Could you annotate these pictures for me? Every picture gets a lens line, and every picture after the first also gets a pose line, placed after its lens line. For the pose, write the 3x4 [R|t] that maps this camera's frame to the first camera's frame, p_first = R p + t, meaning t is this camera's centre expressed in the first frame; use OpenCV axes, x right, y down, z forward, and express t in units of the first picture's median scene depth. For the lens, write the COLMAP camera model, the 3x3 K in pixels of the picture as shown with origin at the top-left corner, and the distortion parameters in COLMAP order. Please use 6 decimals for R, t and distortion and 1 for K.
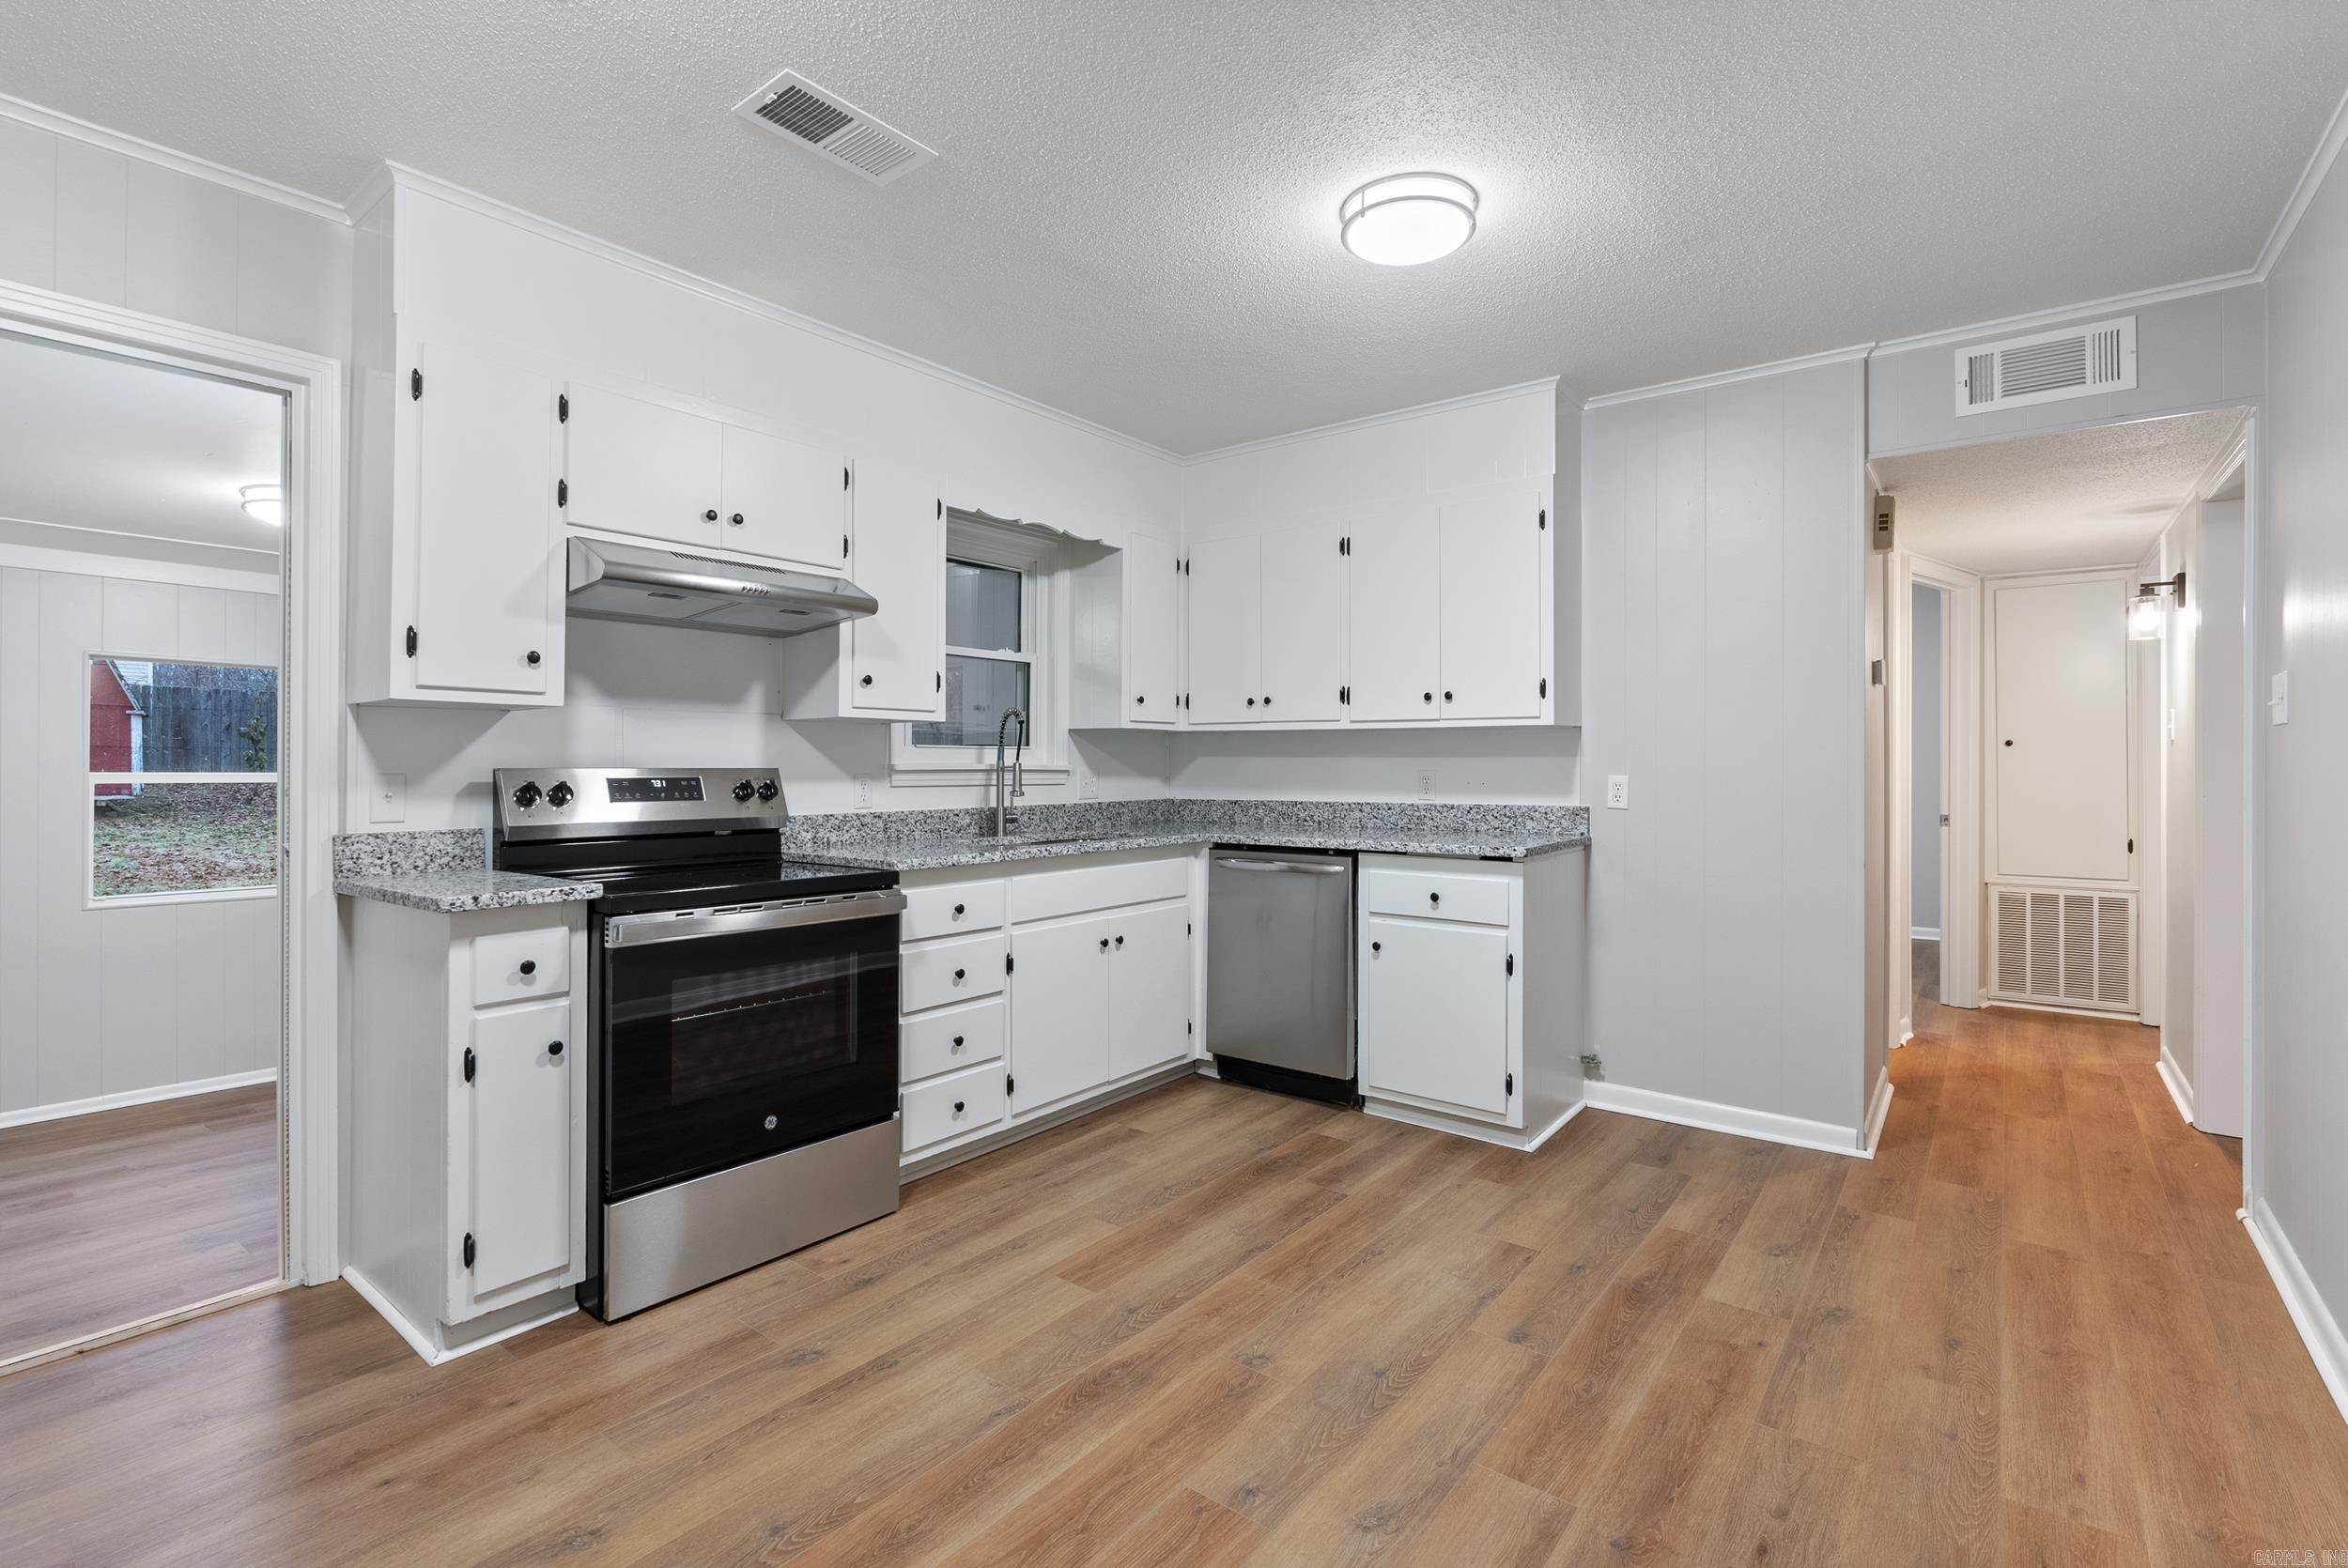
lens RADIAL K [[1097.3, 0, 1138.1], [0, 1097.3, 758.5], [0, 0, 1]] dist [-0.003494, 0.000120]
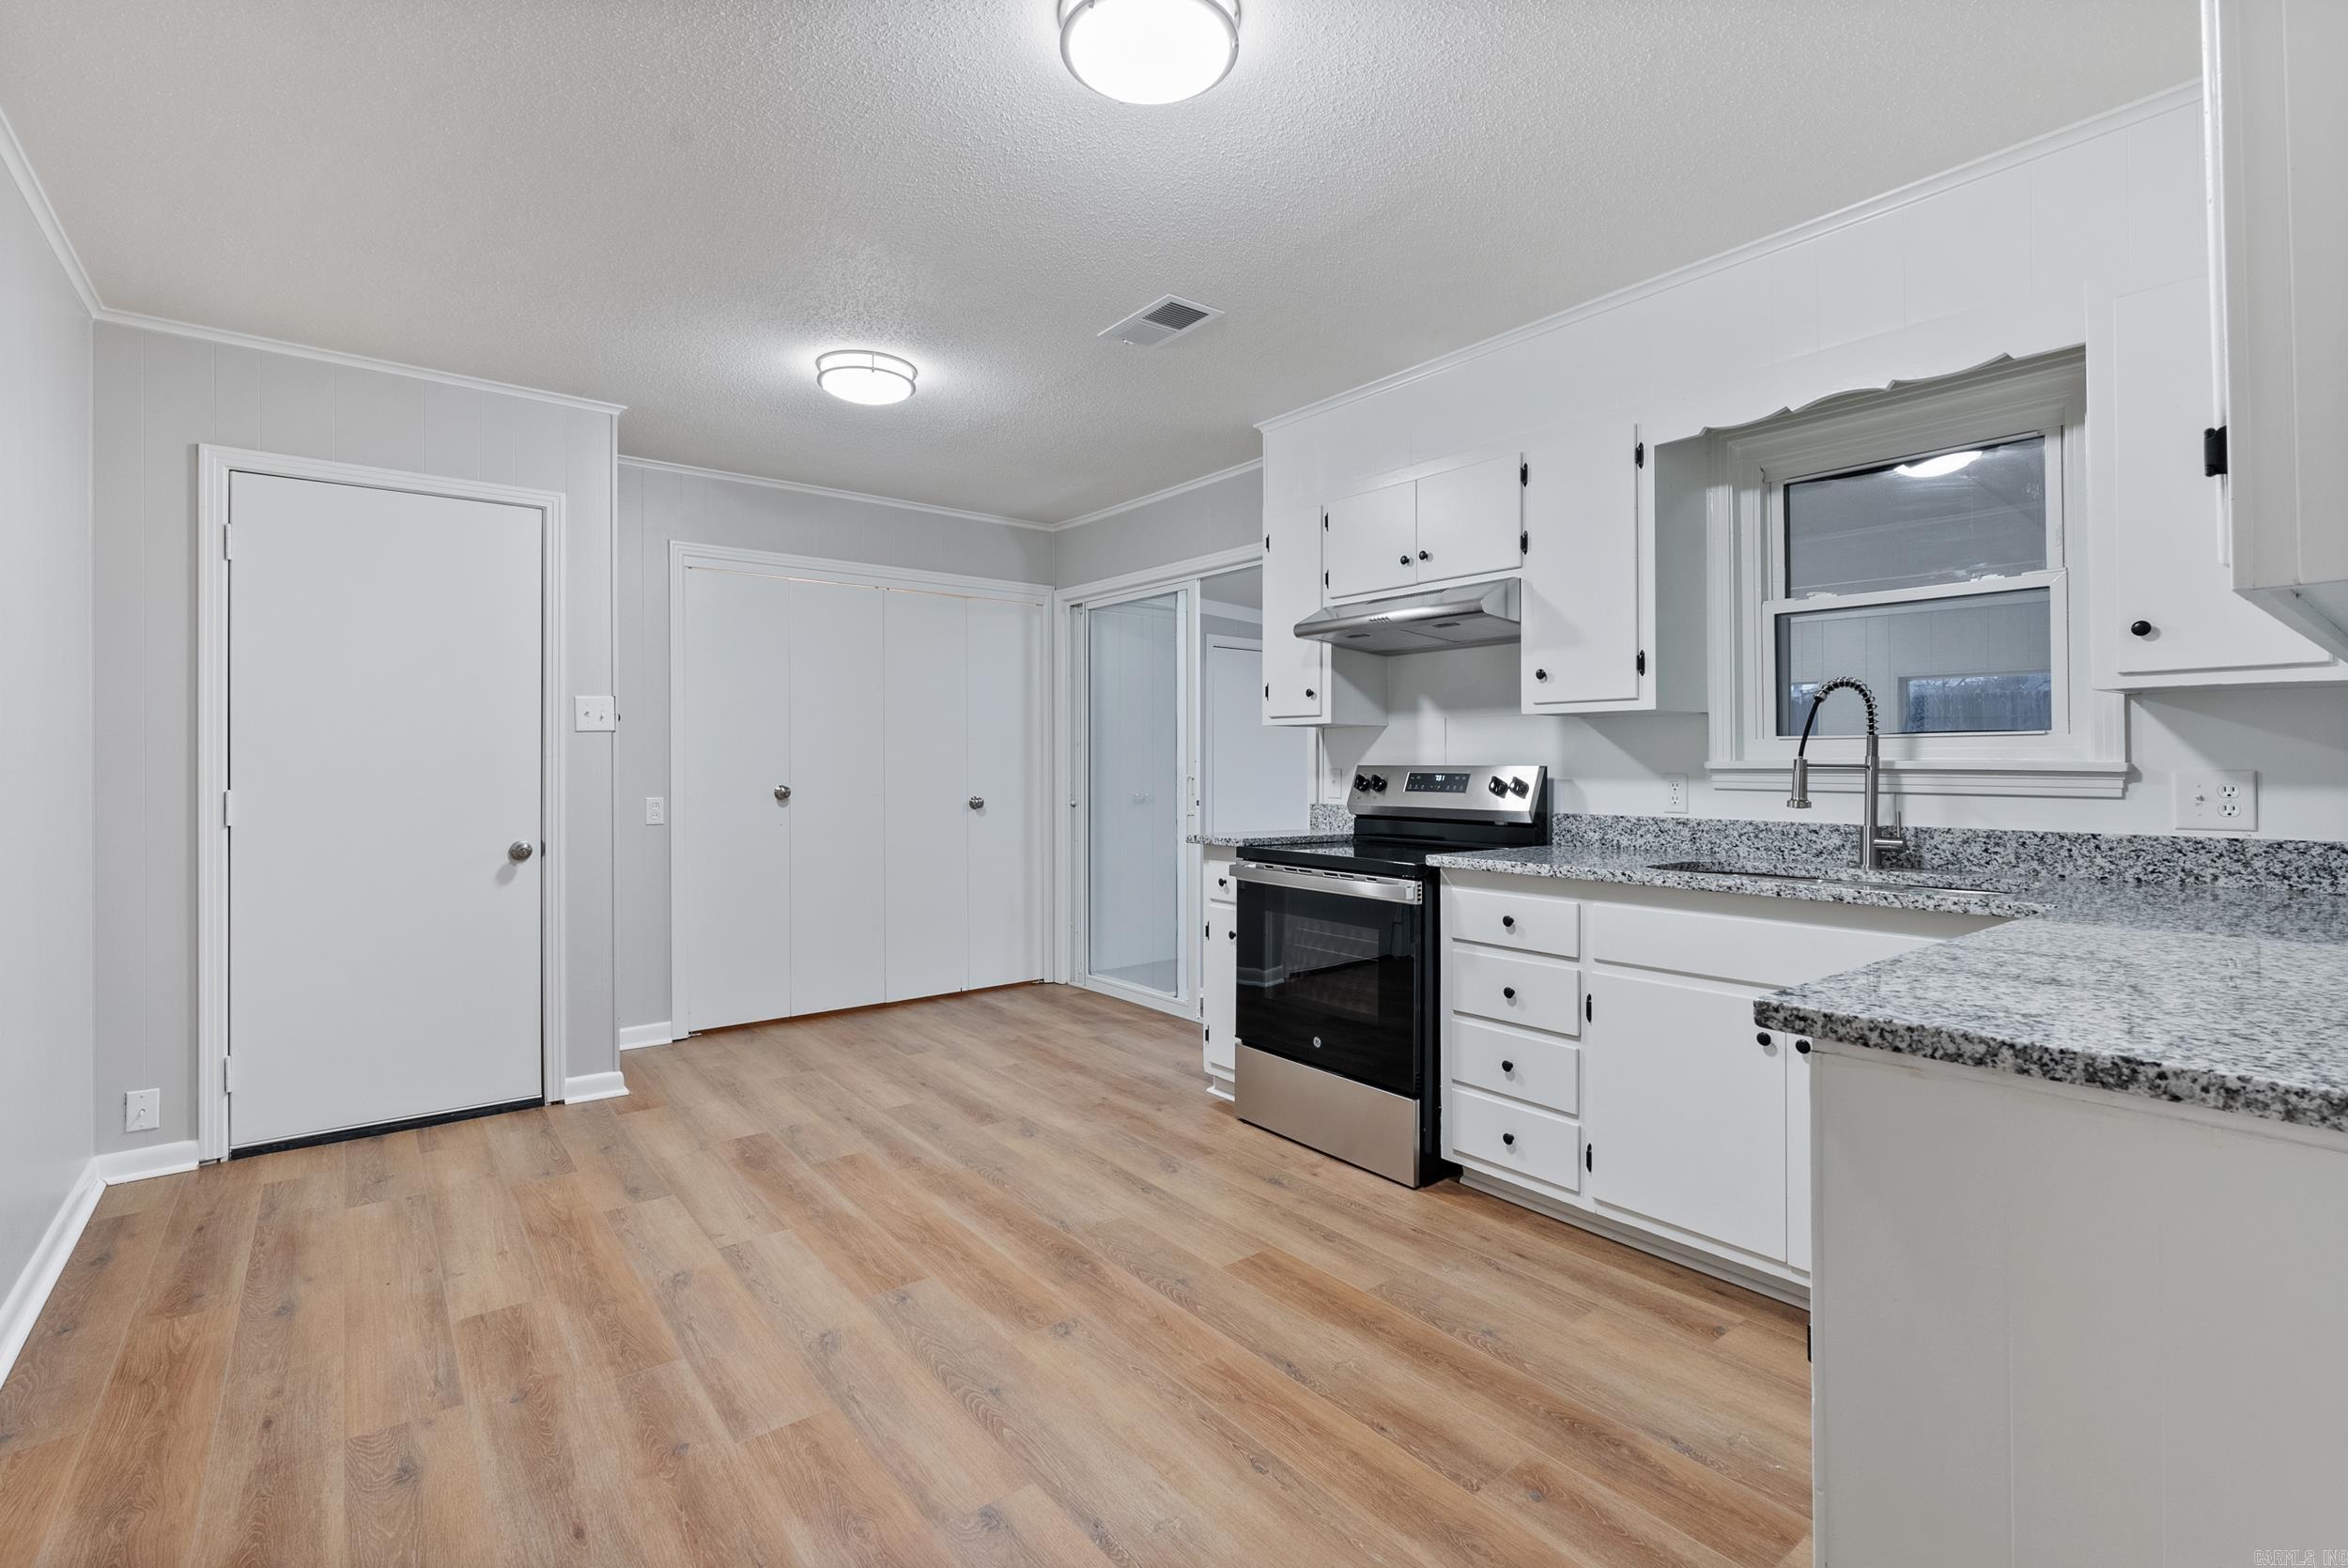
lens RADIAL K [[1014.1, 0, 1173.1], [0, 1014.1, 757.1], [0, 0, 1]] dist [-0.003763, 0.000070]
pose [[-0.209235, -0.007743, -0.977835, 0.681153], [0.004852, 0.999948, -0.008957, 0.007489], [0.977853, -0.006619, -0.209187, 0.860546]]
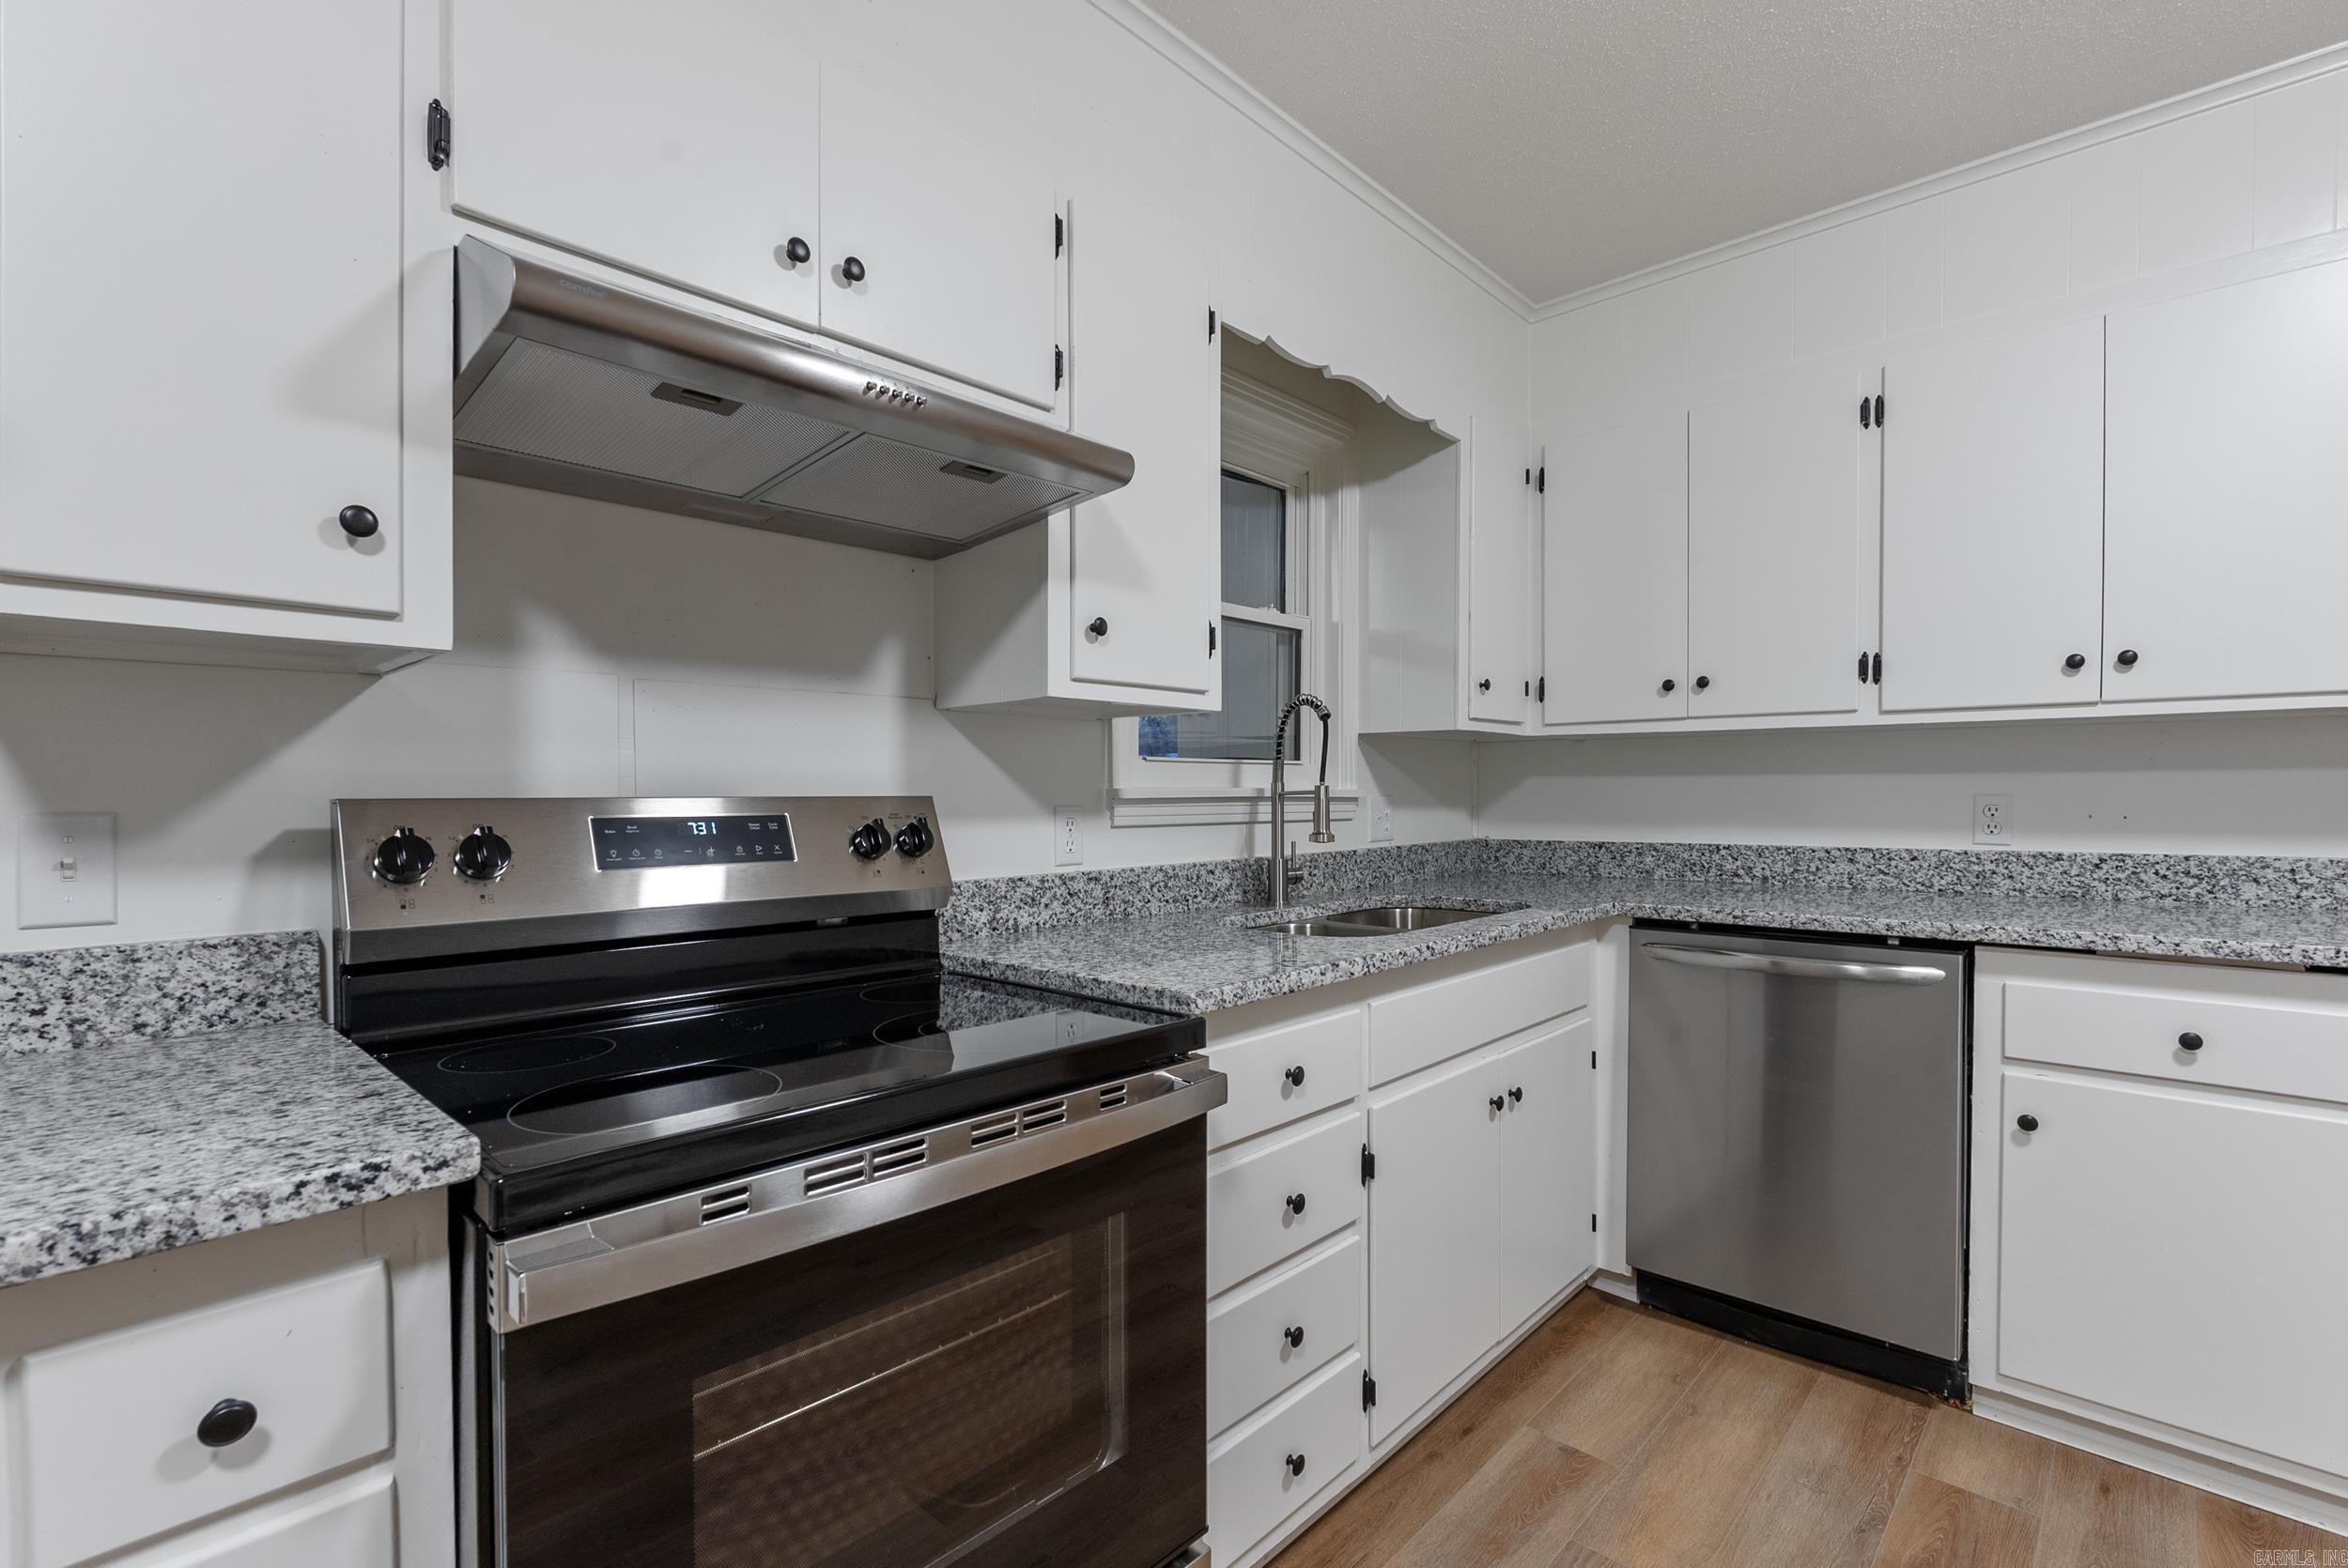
lens RADIAL K [[1057.3, 0, 1159.9], [0, 1057.3, 809.6], [0, 0, 1]] dist [-0.004254, -0.000168]
pose [[0.997576, -0.004153, -0.069465, -0.180759], [0.005660, 0.999753, 0.021503, 0.004903], [0.069358, -0.021844, 0.997353, 0.491400]]
